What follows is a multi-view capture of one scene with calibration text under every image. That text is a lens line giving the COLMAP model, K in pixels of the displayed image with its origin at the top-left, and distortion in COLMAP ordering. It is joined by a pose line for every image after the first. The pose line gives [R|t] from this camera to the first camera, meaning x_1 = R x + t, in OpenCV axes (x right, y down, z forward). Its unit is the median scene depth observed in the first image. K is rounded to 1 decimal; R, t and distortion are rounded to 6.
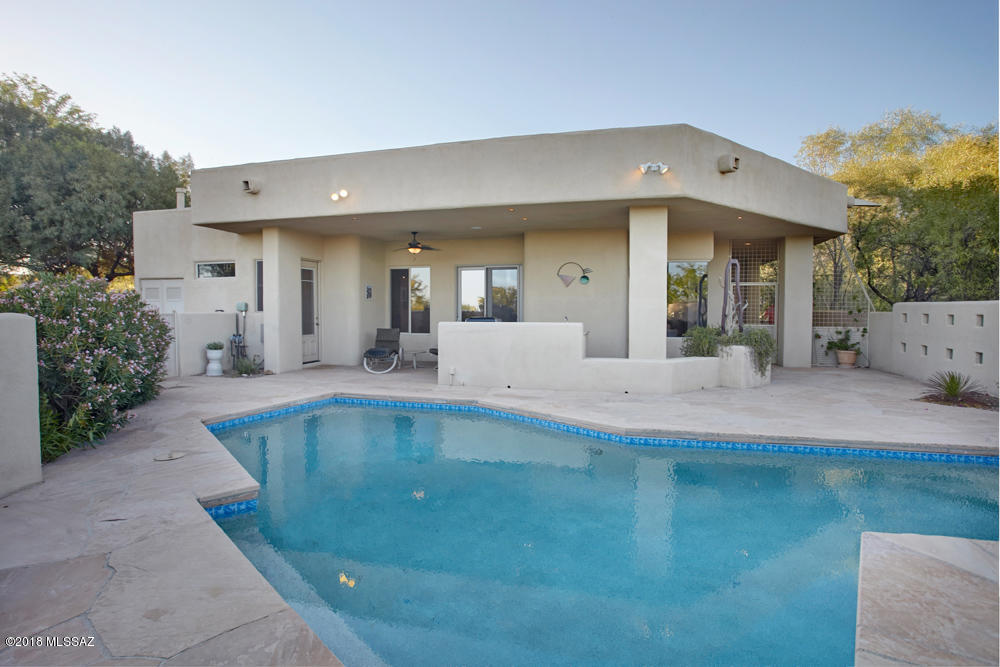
lens RADIAL K [[524.5, 0, 491.9], [0, 524.5, 335.4], [0, 0, 1]] dist [-0.031539, 0.002079]
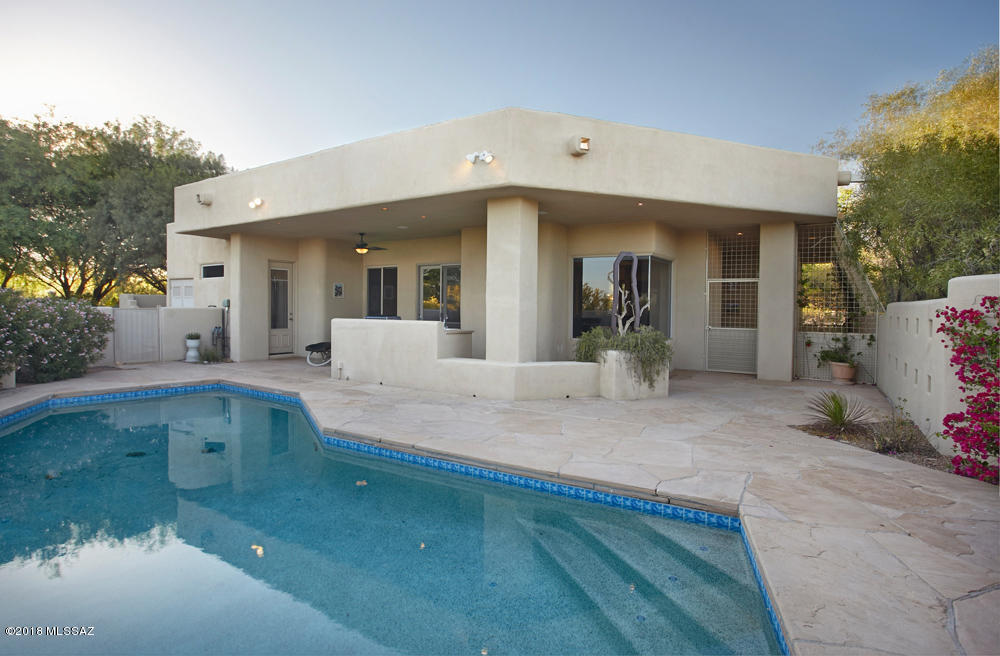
lens RADIAL K [[524.5, 0, 496.0], [0, 524.5, 320.2], [0, 0, 1]] dist [-0.031539, 0.002079]
pose [[0.955138, 0.016421, -0.295706, 0.430862], [-0.024906, 0.999378, -0.024949, -0.003140], [0.295112, 0.031194, 0.954953, 0.080913]]
